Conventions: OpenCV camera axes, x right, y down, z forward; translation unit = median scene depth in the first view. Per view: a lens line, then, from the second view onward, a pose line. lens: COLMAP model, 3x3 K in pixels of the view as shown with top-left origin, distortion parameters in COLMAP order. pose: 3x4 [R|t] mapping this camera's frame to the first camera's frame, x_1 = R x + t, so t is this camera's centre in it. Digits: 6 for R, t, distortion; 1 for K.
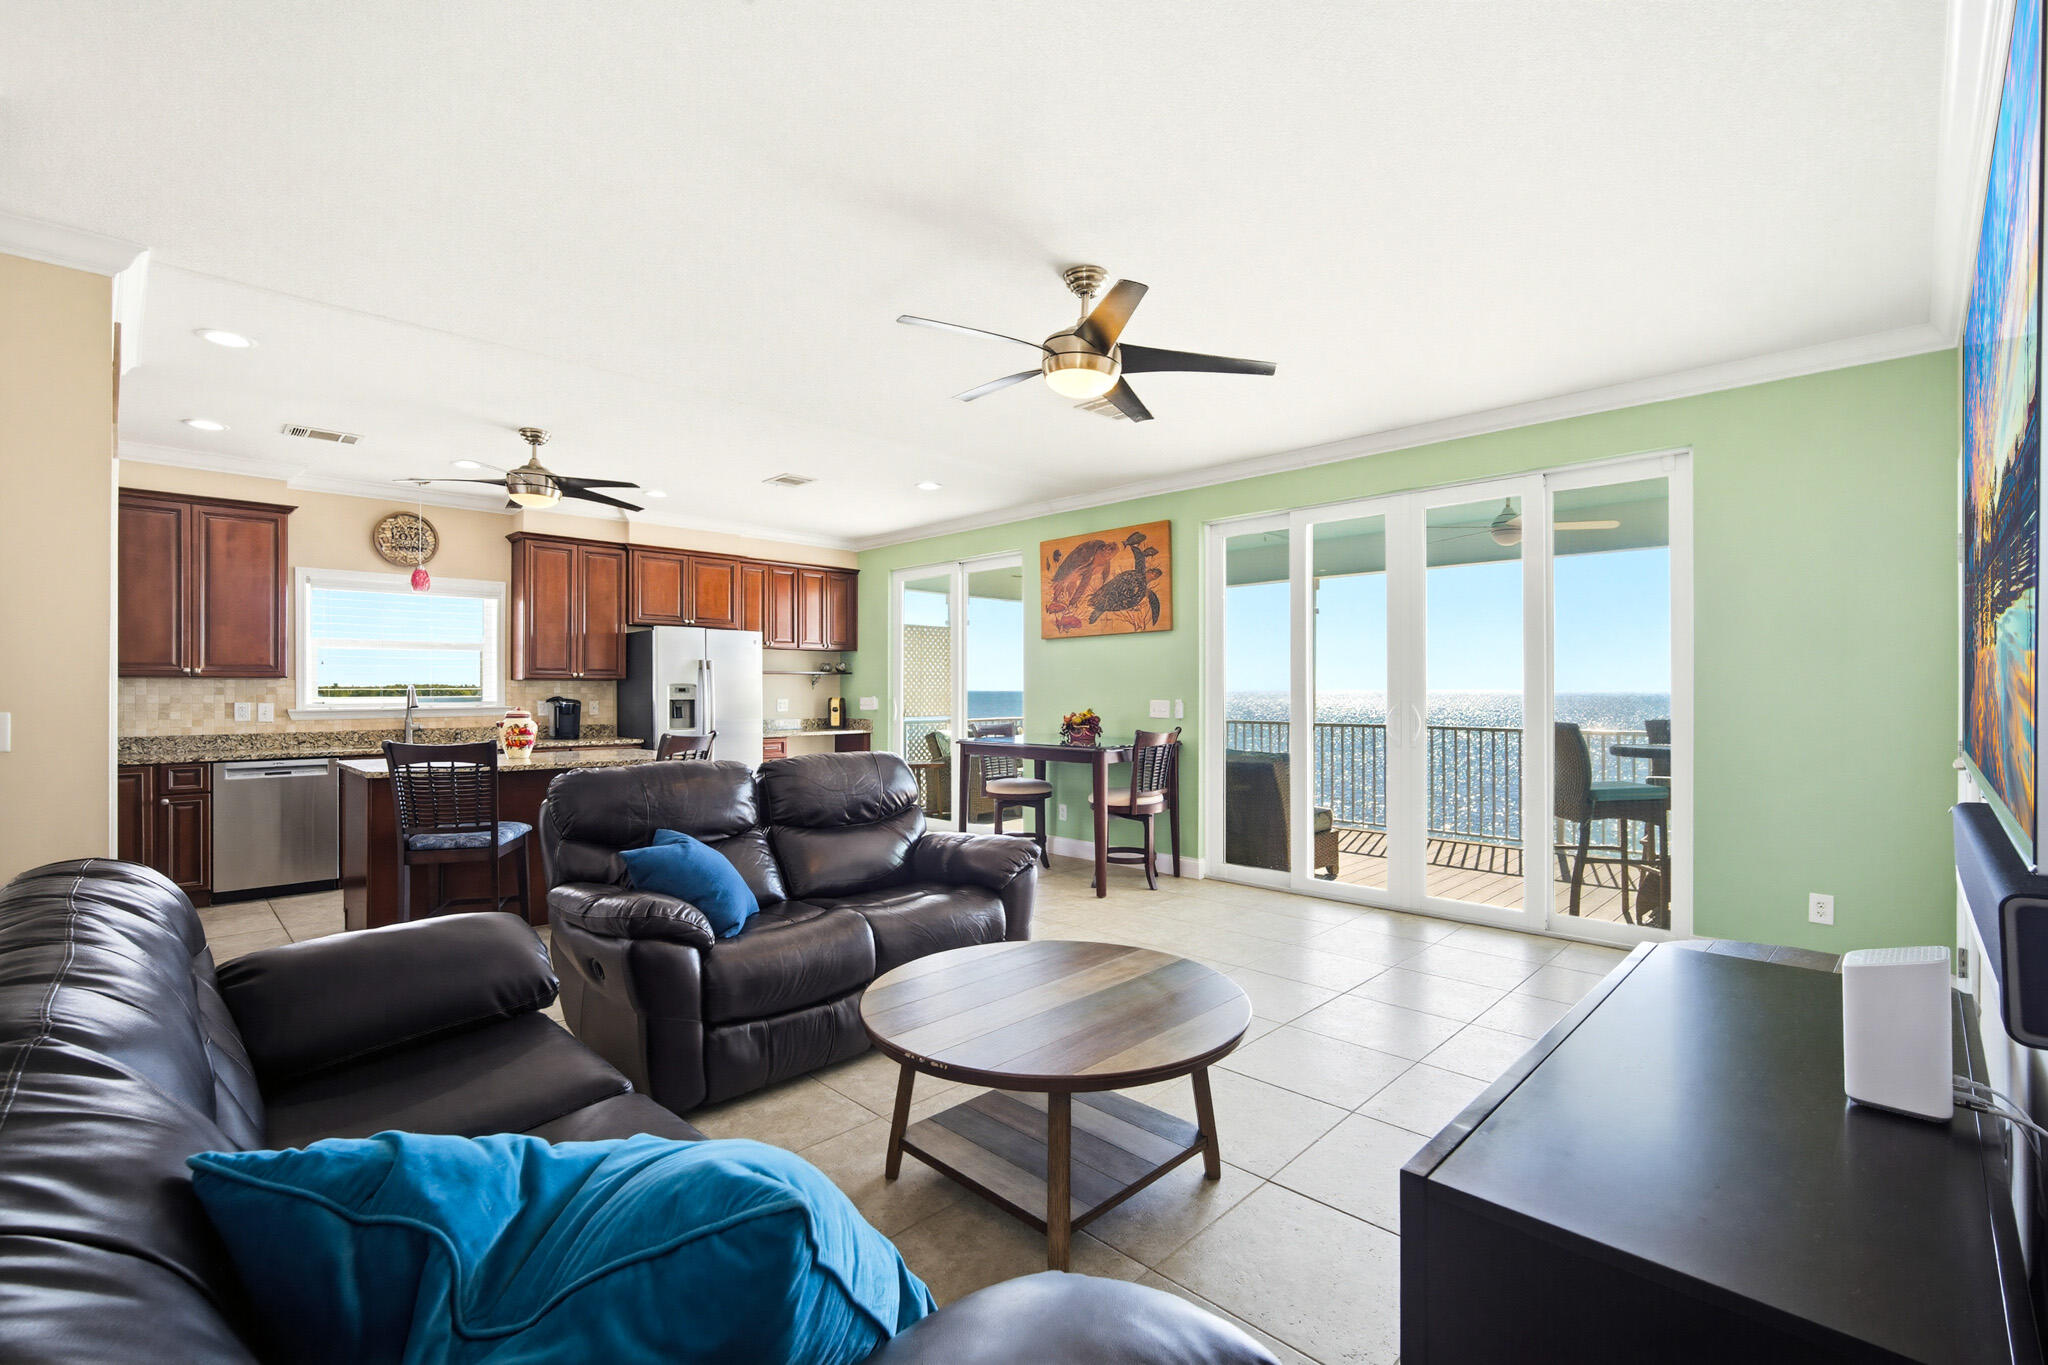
lens RADIAL K [[895.9, 0, 1020.5], [0, 895.9, 686.1], [0, 0, 1]] dist [0.001218, 0.000259]
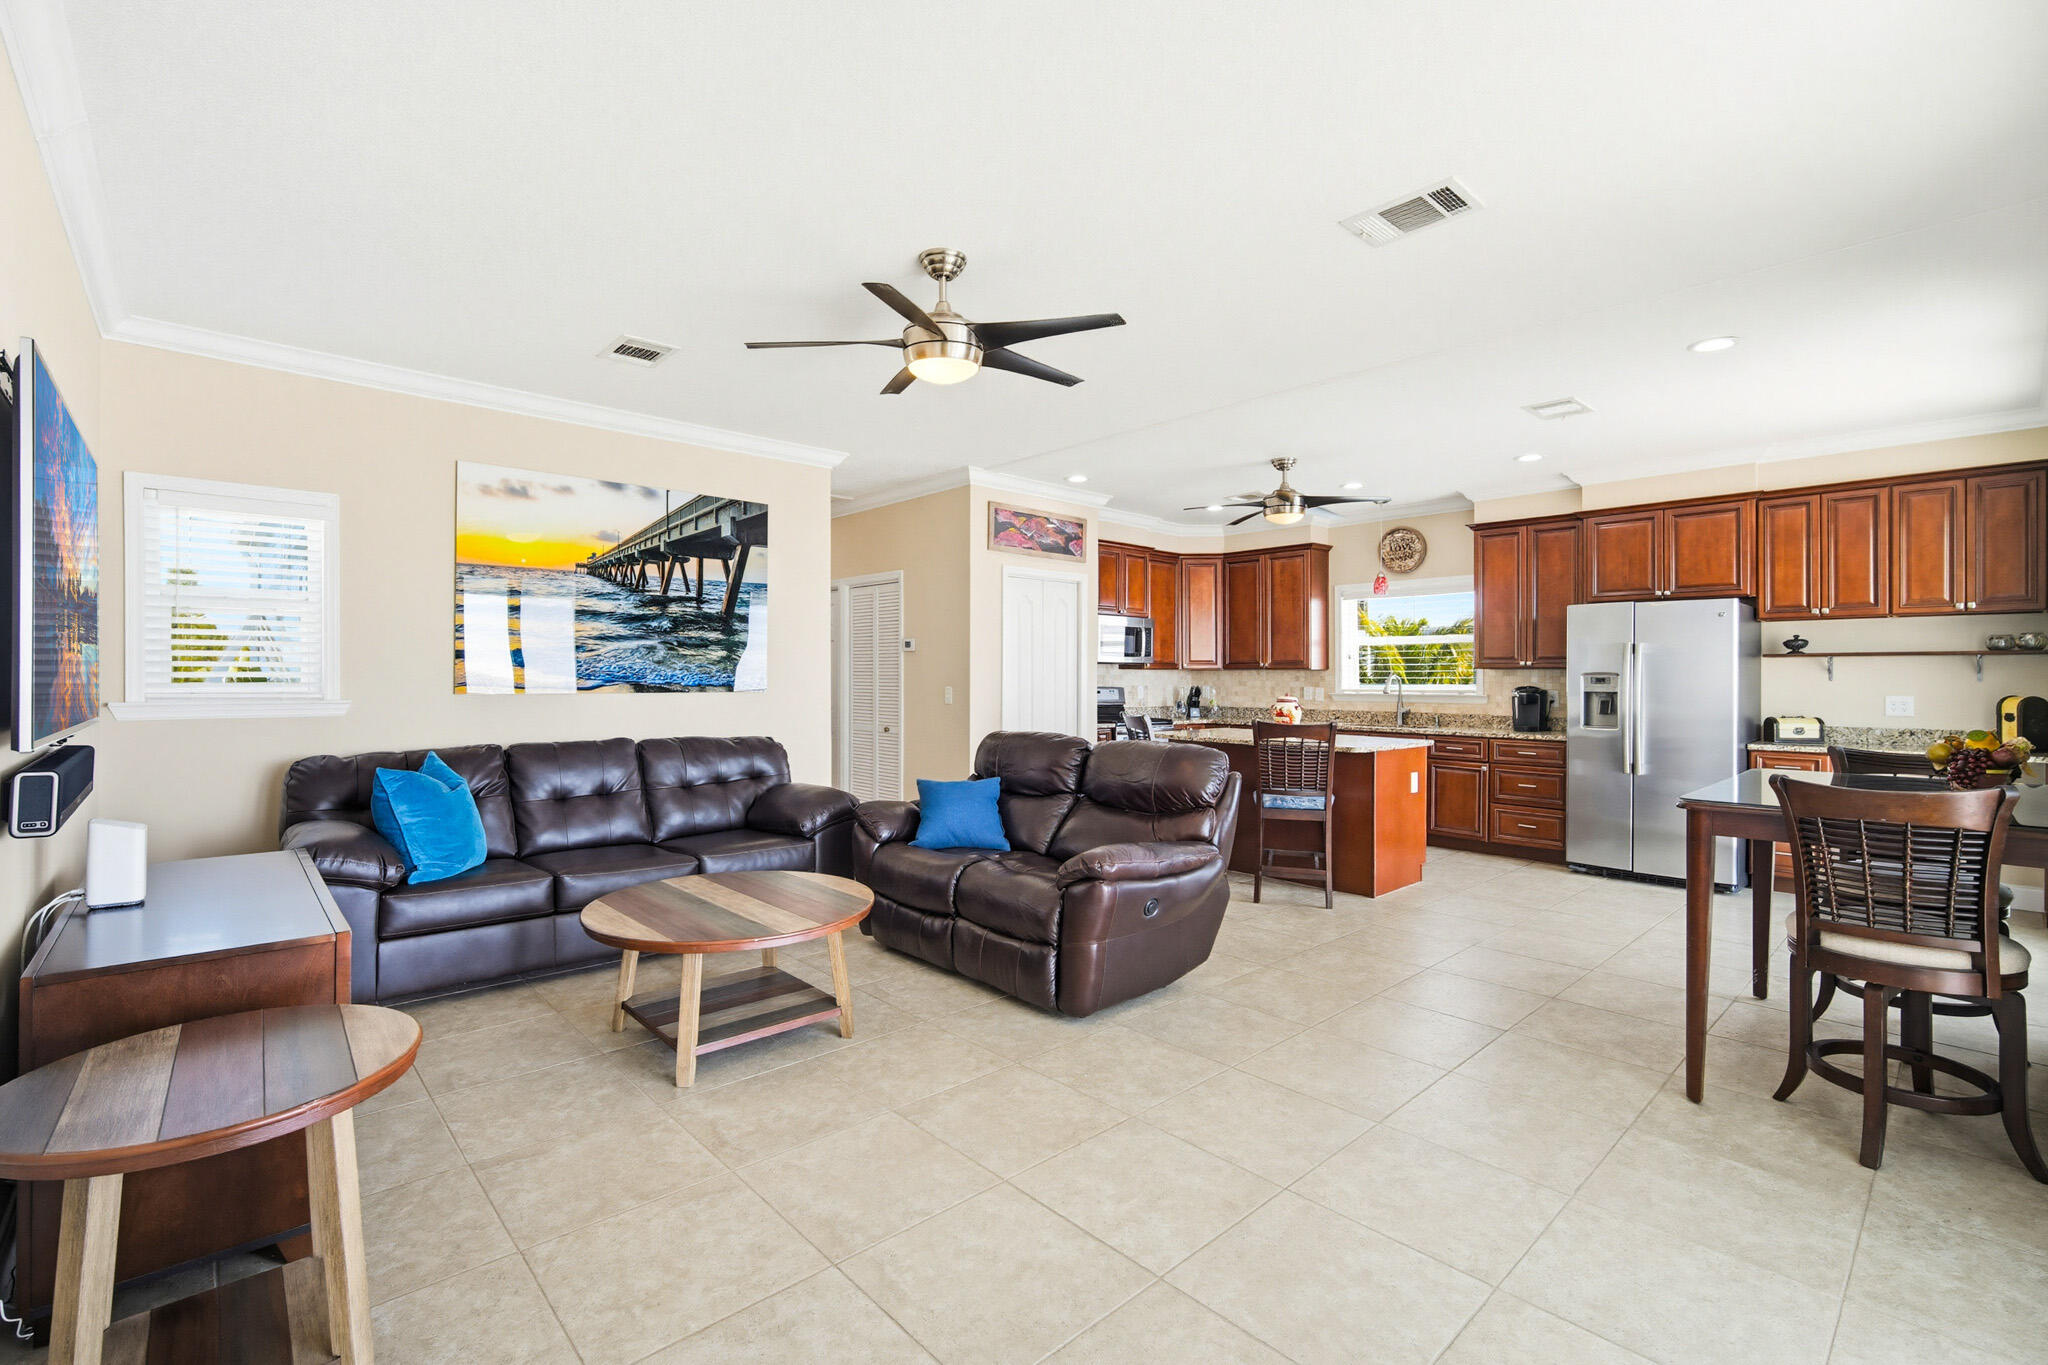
lens RADIAL K [[906.1, 0, 1024.0], [0, 906.1, 682.5], [0, 0, 1]] dist [-0.001055, 0.000095]
pose [[-0.032162, 0.009220, -0.999440, 0.491827], [0.001639, 0.999957, 0.009172, -0.002230], [0.999481, -0.001343, -0.032176, 0.519124]]
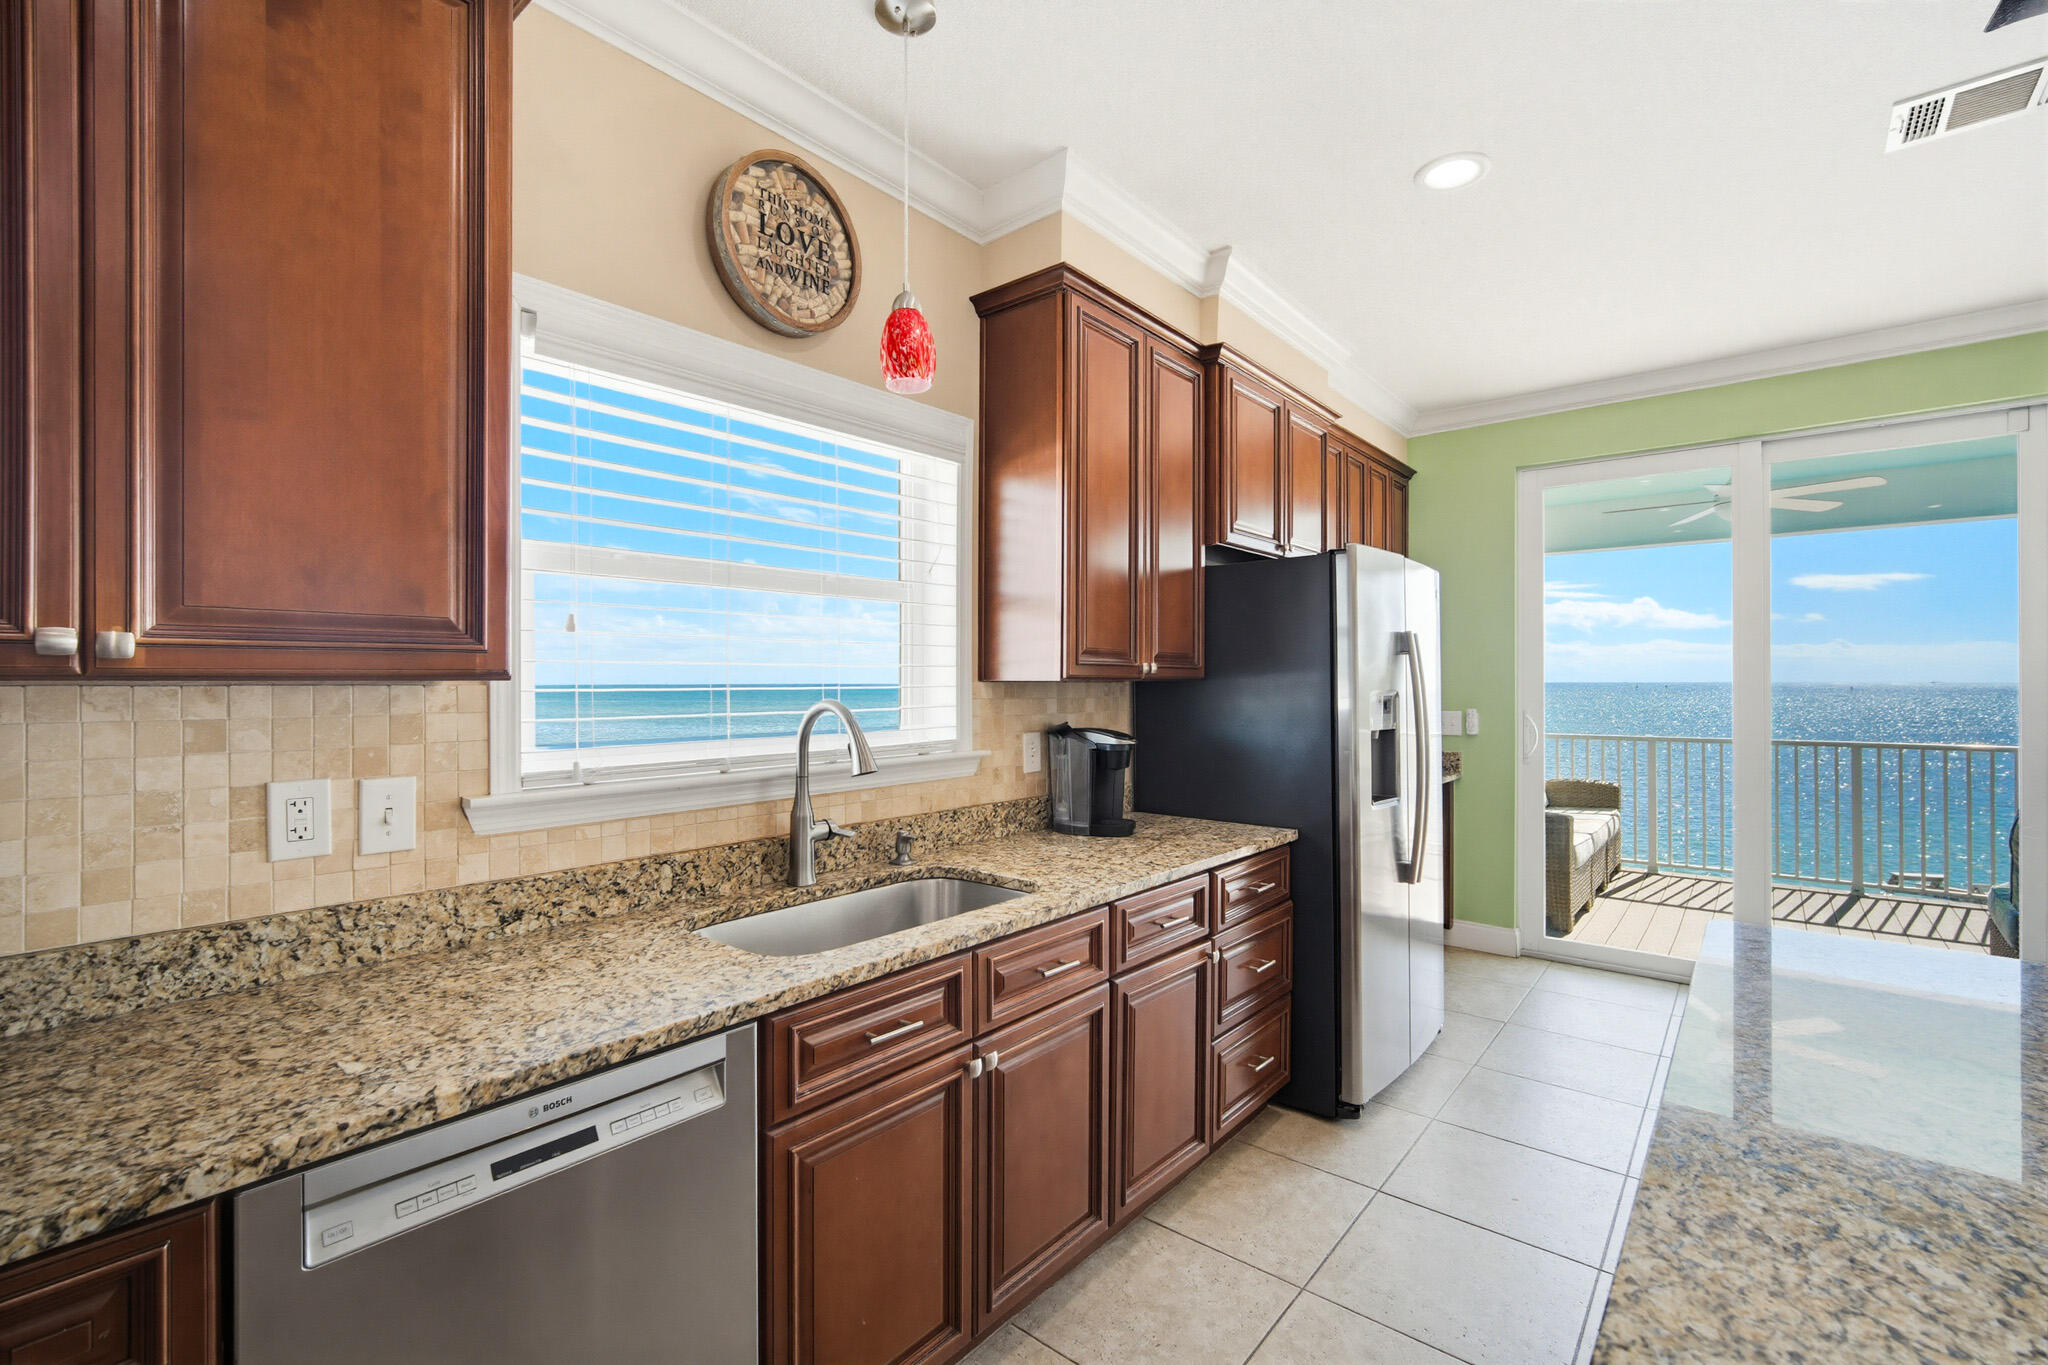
lens RADIAL K [[887.5, 0, 1024.0], [0, 887.5, 682.5], [0, 0, 1]] dist [-0.005765, 0.000289]
pose [[0.995580, 0.000230, 0.093914, -0.601880], [-0.000574, 0.999993, 0.003645, -0.007793], [-0.093913, -0.003683, 0.995574, 0.643933]]
